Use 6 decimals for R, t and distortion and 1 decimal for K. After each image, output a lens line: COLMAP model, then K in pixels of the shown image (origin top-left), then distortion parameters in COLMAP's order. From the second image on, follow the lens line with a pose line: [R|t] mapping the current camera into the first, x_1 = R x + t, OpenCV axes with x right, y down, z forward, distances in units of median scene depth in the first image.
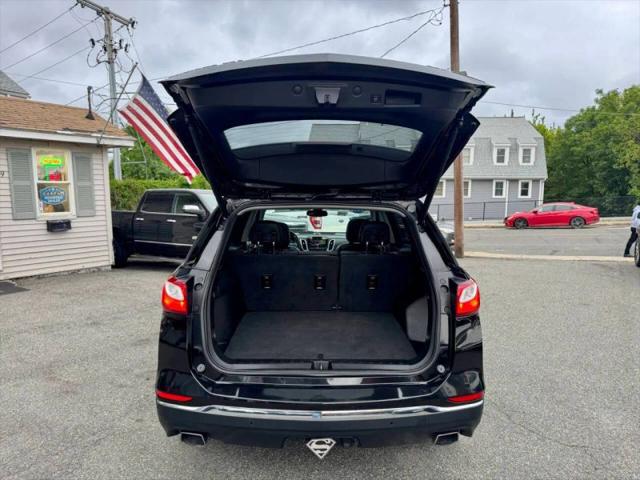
lens RADIAL K [[452.9, 0, 318.6], [0, 452.9, 240.9], [0, 0, 1]] dist [0.055167, -0.064894]
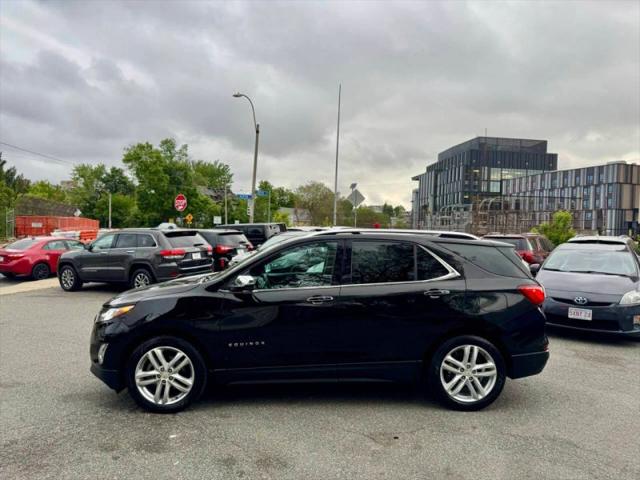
lens RADIAL K [[452.9, 0, 320.8], [0, 452.9, 242.5], [0, 0, 1]] dist [0.055167, -0.064894]
pose [[-0.032714, -0.027745, 0.999080, -0.551371], [0.081916, 0.996177, 0.030346, -0.058580], [-0.996102, 0.082833, -0.030317, 0.489265]]
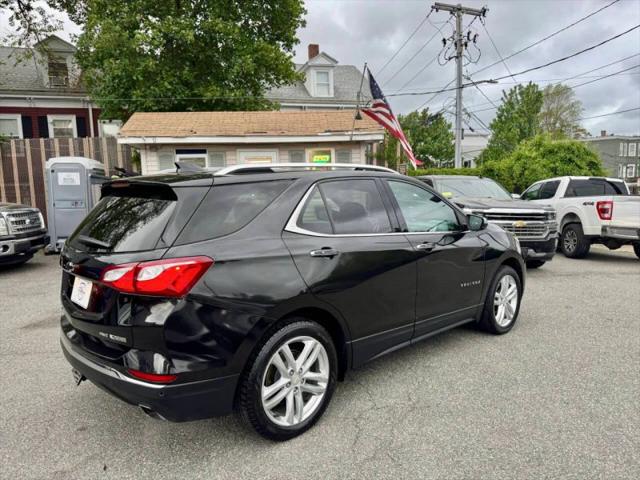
lens RADIAL K [[452.9, 0, 327.6], [0, 452.9, 242.8], [0, 0, 1]] dist [0.055167, -0.064894]
pose [[0.683717, 0.070383, -0.726346, 0.322179], [-0.048814, 0.997520, 0.050711, -0.005141], [0.728113, 0.000784, 0.685456, 0.146774]]
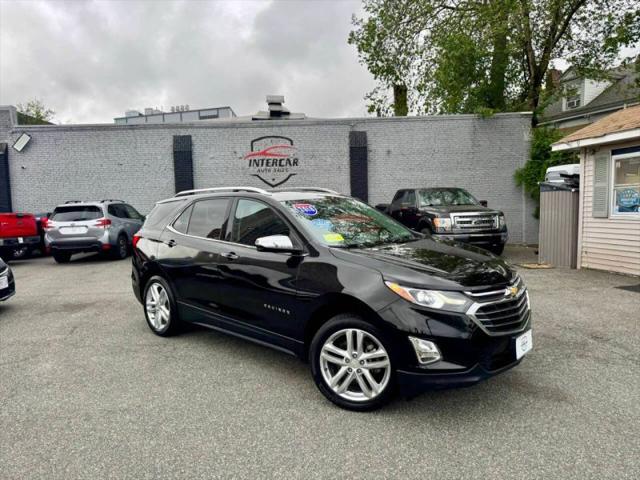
lens RADIAL K [[452.9, 0, 315.5], [0, 452.9, 236.8], [0, 0, 1]] dist [0.055167, -0.064894]
pose [[-0.699860, 0.058187, -0.711906, 0.359168], [-0.054682, 0.989387, 0.134623, -0.070974], [0.712184, 0.133146, -0.689251, 0.856195]]
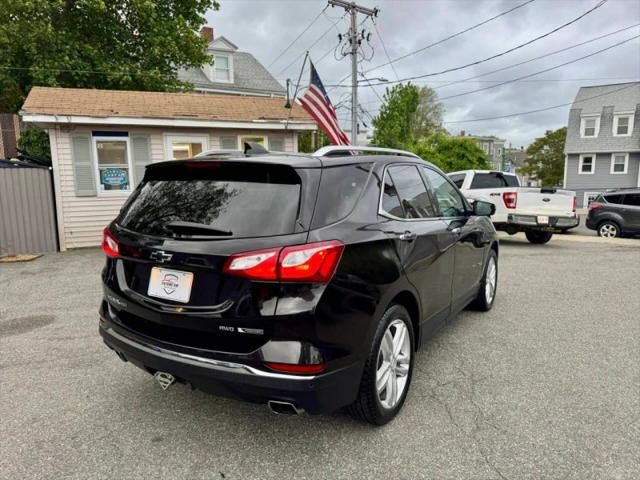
lens RADIAL K [[452.9, 0, 321.7], [0, 452.9, 242.9], [0, 0, 1]] dist [0.055167, -0.064894]
pose [[0.846372, 0.066834, -0.528383, 0.210647], [-0.043152, 0.997439, 0.057043, 0.006693], [0.530842, -0.025478, 0.847088, 0.058301]]
